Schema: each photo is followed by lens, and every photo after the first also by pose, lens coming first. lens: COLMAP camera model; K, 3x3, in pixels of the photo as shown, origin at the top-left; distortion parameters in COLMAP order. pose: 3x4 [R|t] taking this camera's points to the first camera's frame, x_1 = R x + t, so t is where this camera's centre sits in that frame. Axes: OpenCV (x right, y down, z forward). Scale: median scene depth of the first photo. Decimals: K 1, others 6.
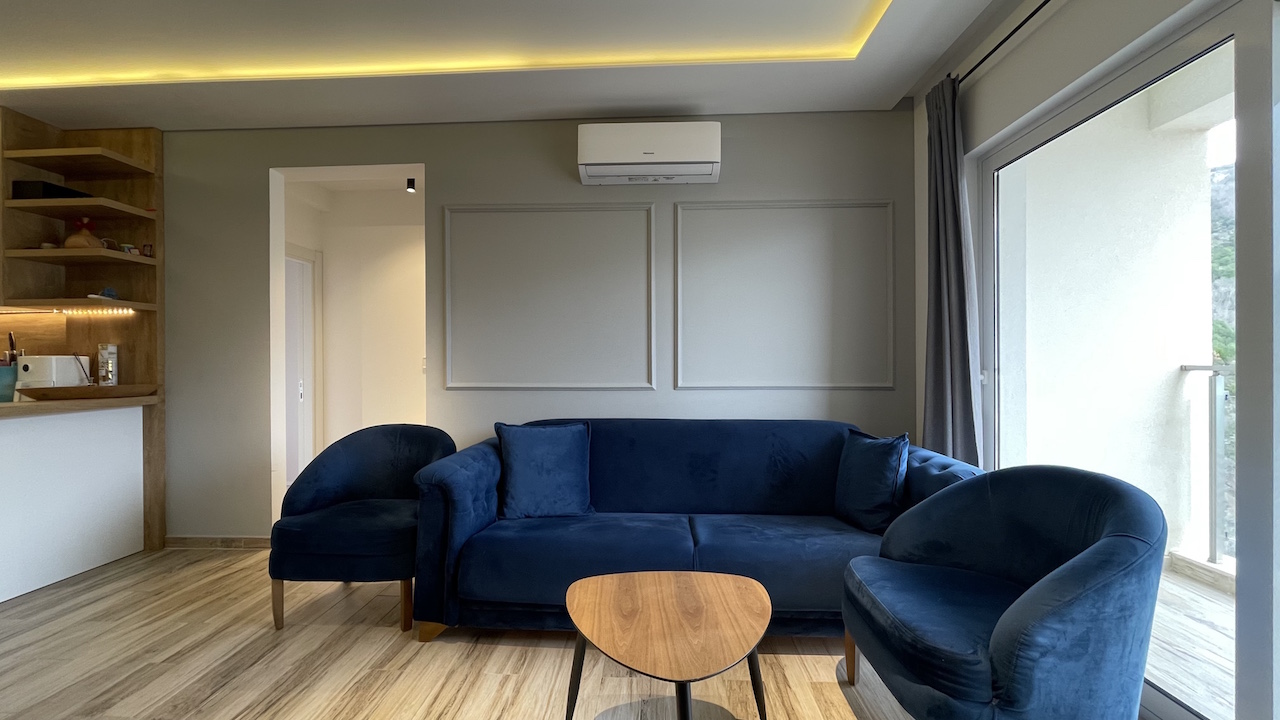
lens RADIAL K [[519.9, 0, 631.2], [0, 519.9, 361.6], [0, 0, 1]] dist [0.001763, 0.000347]
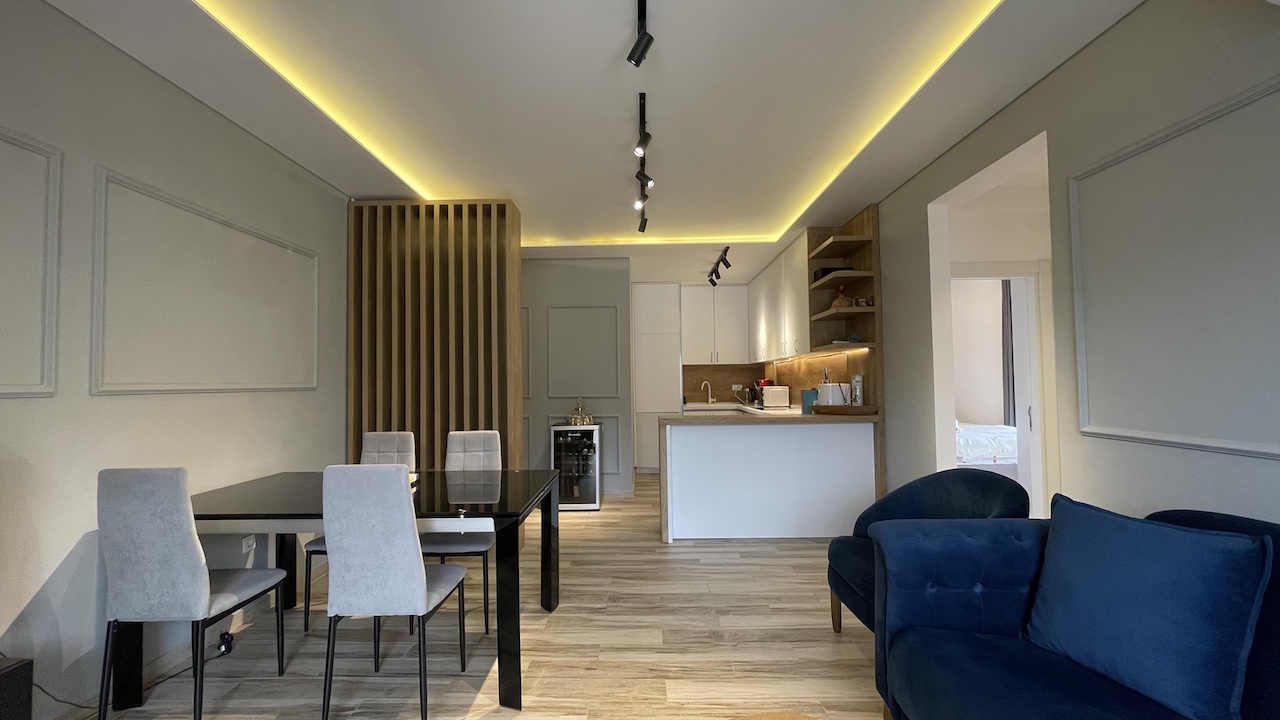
lens RADIAL K [[519.9, 0, 631.2], [0, 519.9, 361.6], [0, 0, 1]] dist [0.001763, 0.000347]
pose [[0.029459, -0.035960, -0.998919, 0.330309], [0.015904, 0.999243, -0.035502, -0.029310], [0.999439, -0.014840, 0.030008, 0.377065]]
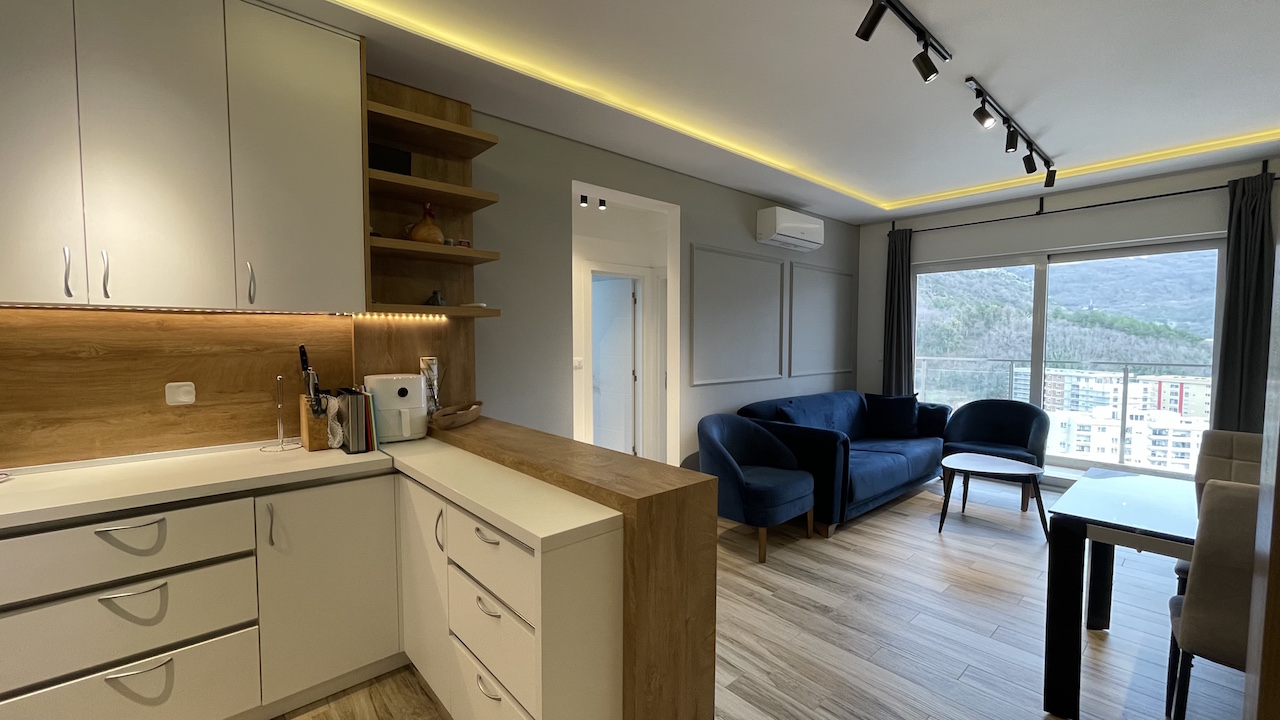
lens RADIAL K [[509.9, 0, 633.3], [0, 509.9, 367.6], [0, 0, 1]] dist [0.001752, 0.000184]
pose [[0.723309, -0.035947, 0.689588, -1.338424], [-0.003224, 0.998457, 0.055429, -0.064189], [-0.690517, -0.042316, 0.722077, 0.189083]]
